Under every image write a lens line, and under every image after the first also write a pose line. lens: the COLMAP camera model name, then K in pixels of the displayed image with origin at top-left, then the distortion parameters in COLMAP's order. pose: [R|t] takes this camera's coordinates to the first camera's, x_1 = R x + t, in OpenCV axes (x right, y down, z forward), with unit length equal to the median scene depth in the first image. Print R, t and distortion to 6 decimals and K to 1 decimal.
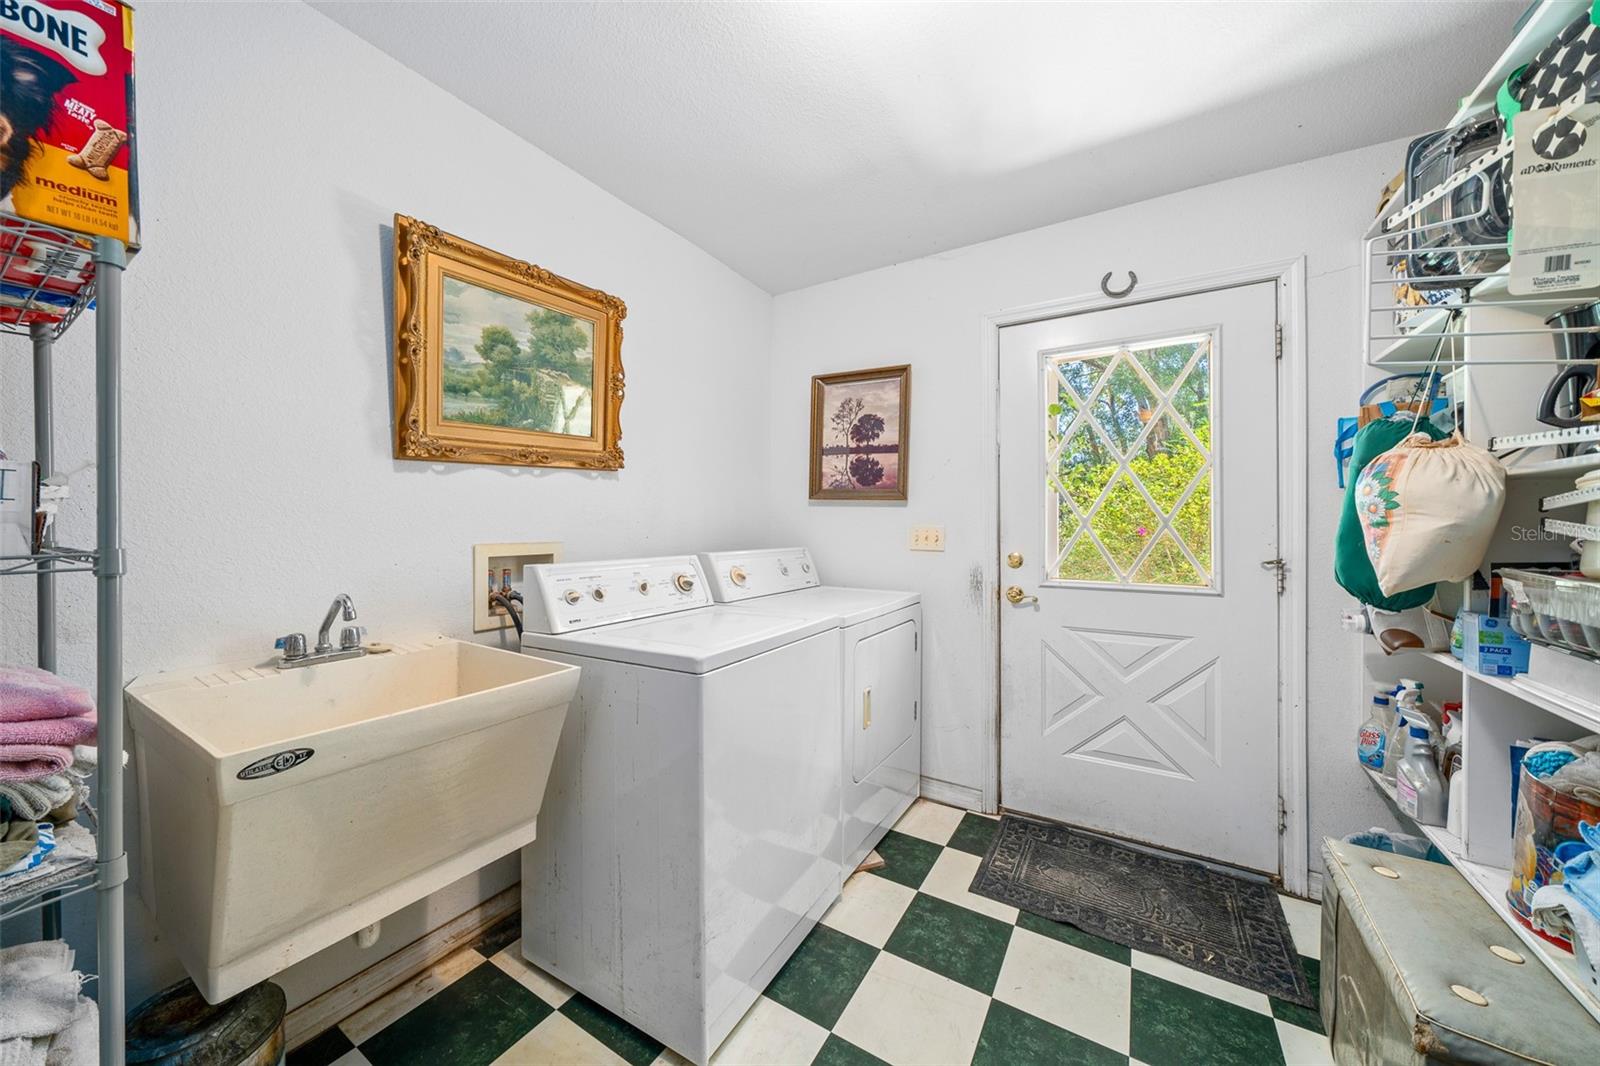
lens RADIAL K [[559.8, 0, 801.0], [0, 559.8, 517.2], [0, 0, 1]] dist [-0.005631, -0.000095]
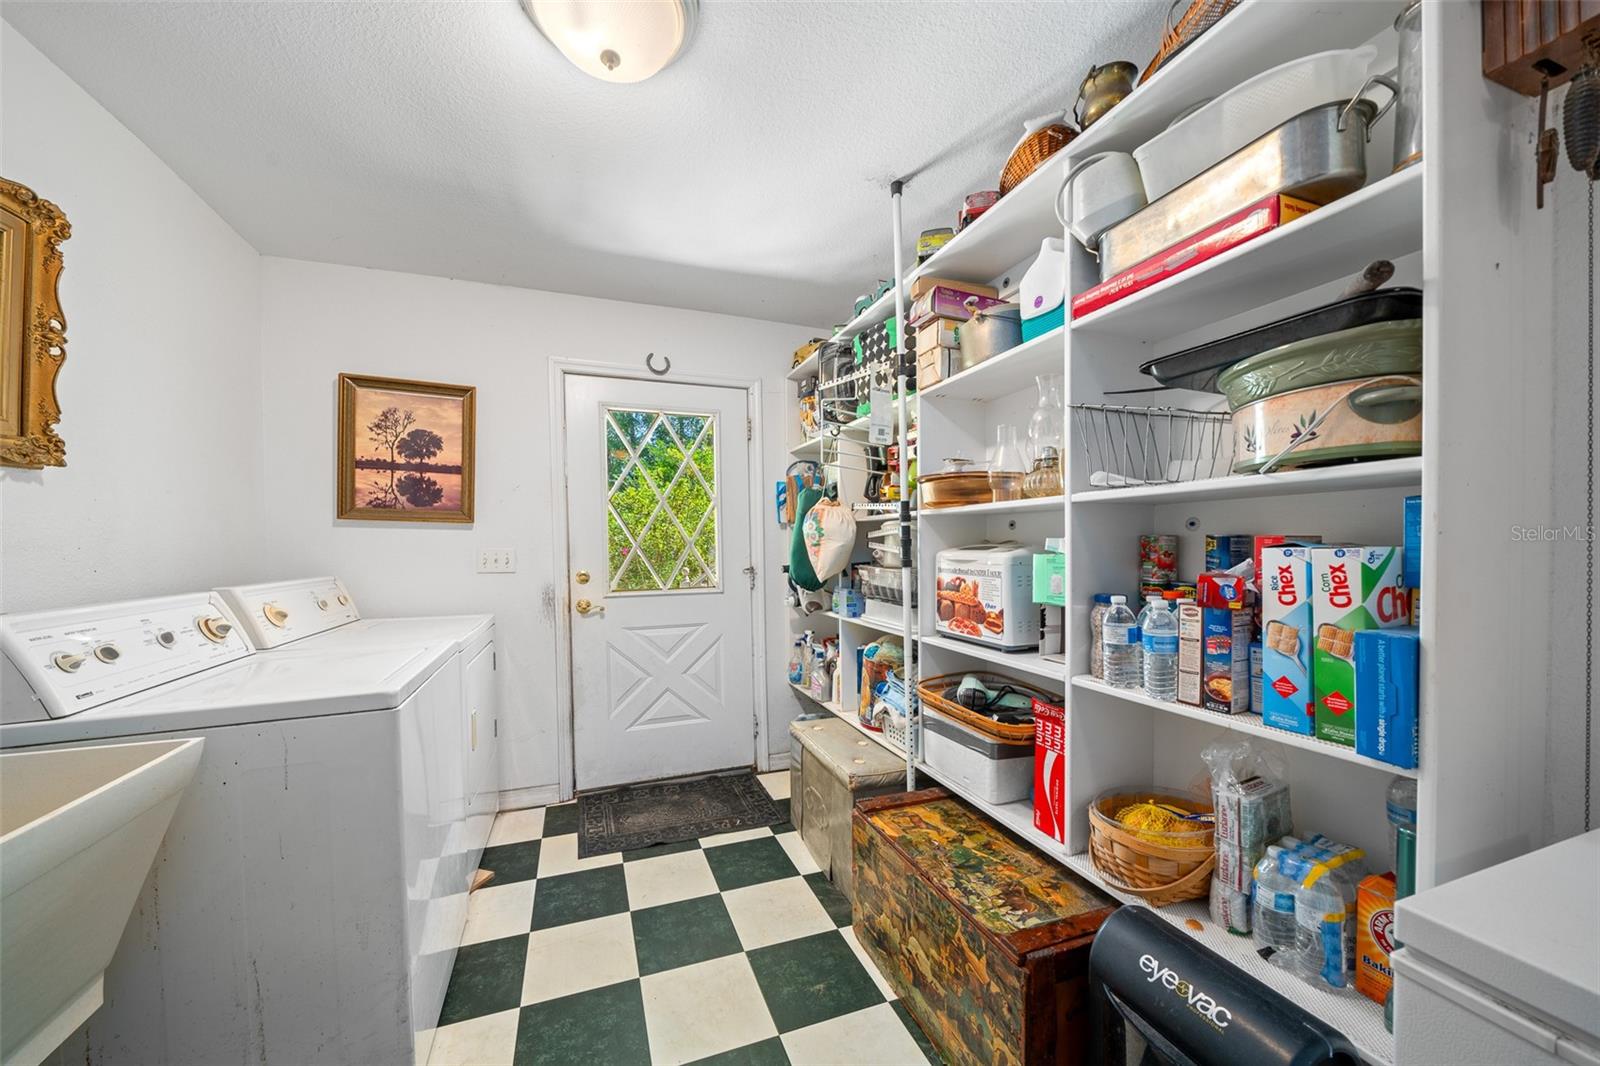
lens RADIAL K [[539.4, 0, 787.7], [0, 539.4, 532.8], [0, 0, 1]] dist [-0.005344, 0.000084]
pose [[0.633679, 0.010044, 0.773531, -0.262441], [-0.001860, 0.999933, -0.011460, -0.004413], [-0.773594, 0.005823, 0.633655, -0.054365]]
